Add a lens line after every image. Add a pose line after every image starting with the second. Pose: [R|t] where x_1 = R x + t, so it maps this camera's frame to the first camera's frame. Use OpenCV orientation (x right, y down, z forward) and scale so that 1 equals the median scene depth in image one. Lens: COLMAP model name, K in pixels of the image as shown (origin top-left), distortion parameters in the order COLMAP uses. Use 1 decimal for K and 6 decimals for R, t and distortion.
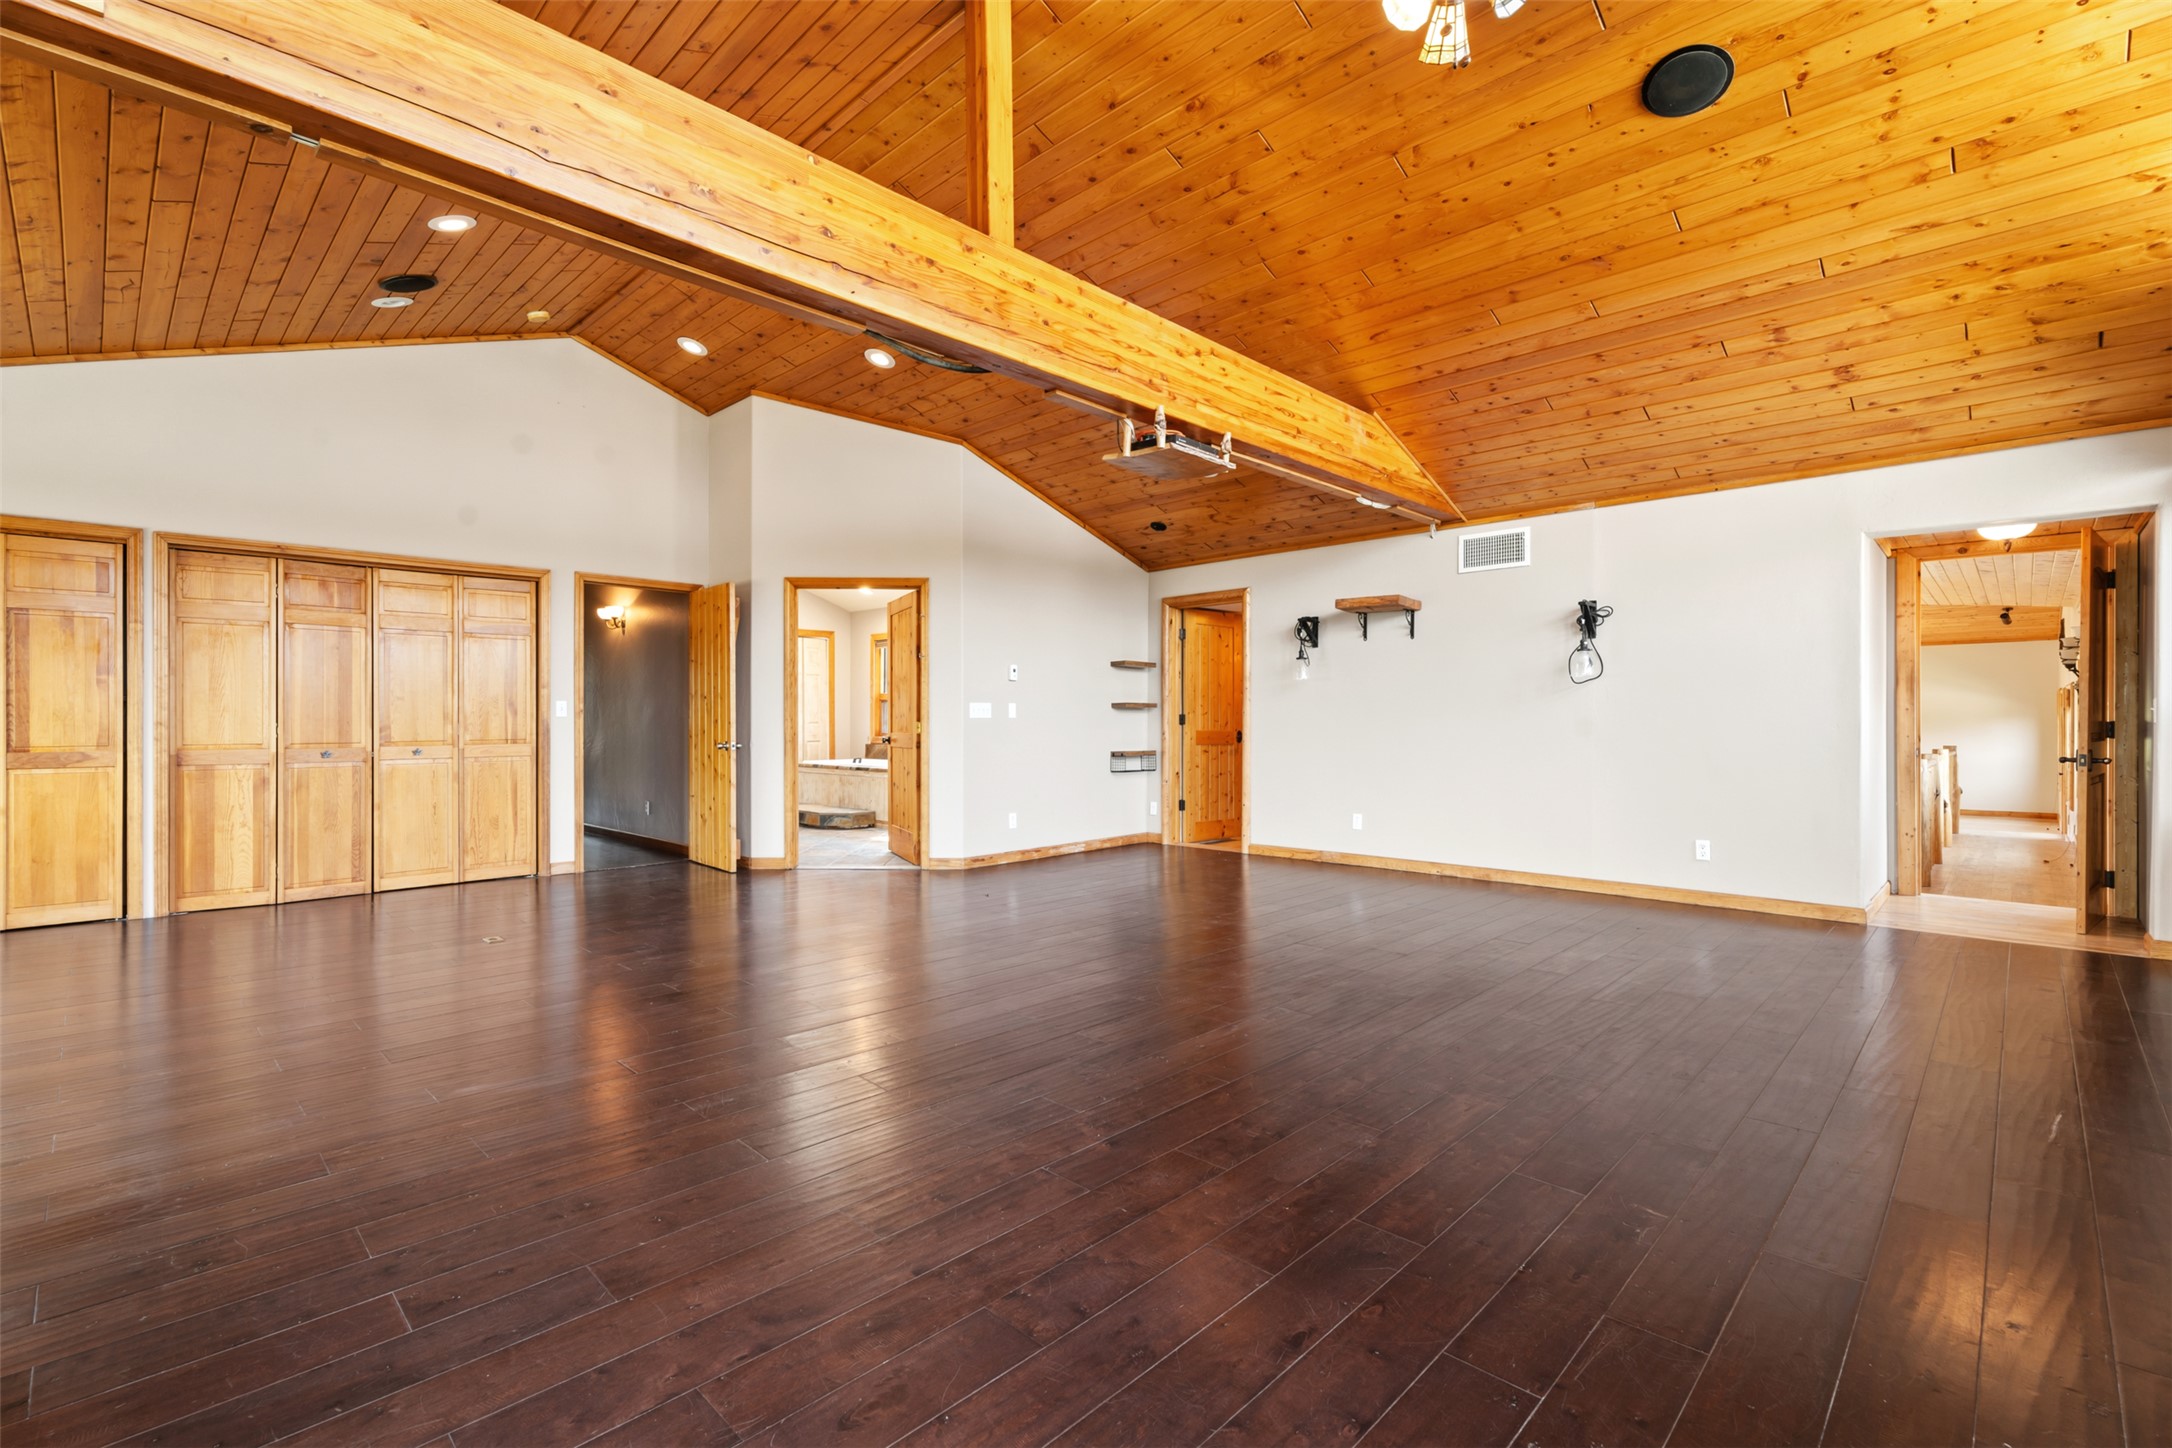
lens RADIAL K [[986.1, 0, 1079.6], [0, 986.1, 723.9], [0, 0, 1]] dist [-0.012328, -0.000368]
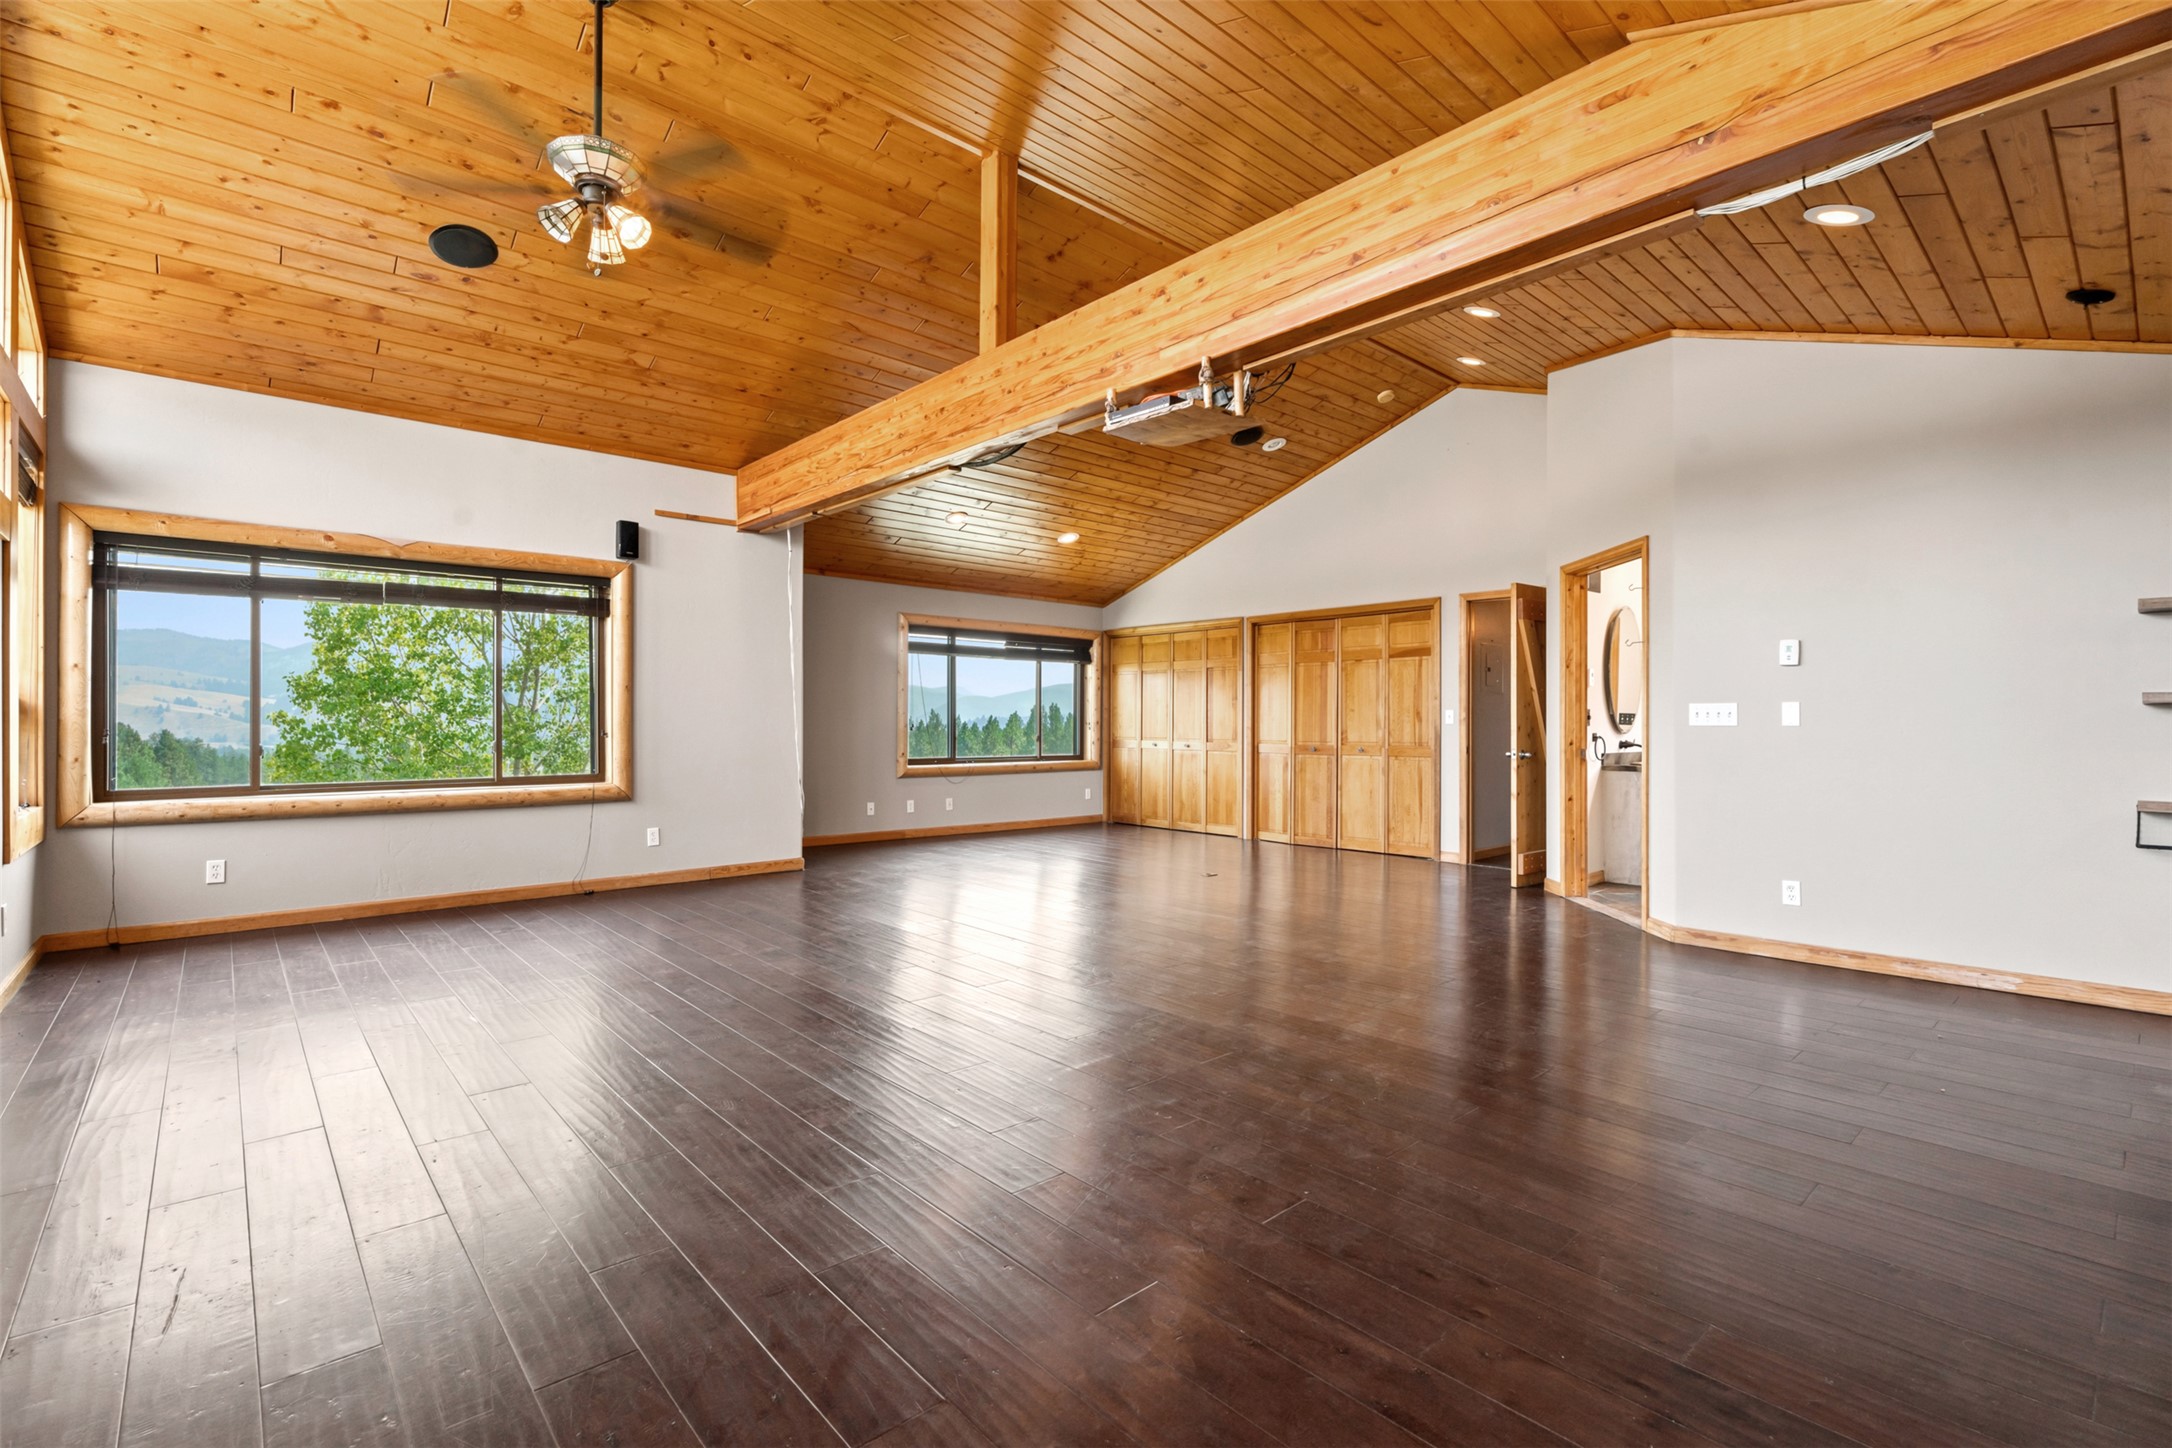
lens RADIAL K [[986.1, 0, 1076.9], [0, 986.1, 716.7], [0, 0, 1]] dist [-0.012328, -0.000368]
pose [[-0.094482, -0.007571, -0.995498, 0.668009], [-0.012025, 0.999907, -0.006464, -0.003116], [0.995454, 0.011360, -0.094565, 0.698208]]
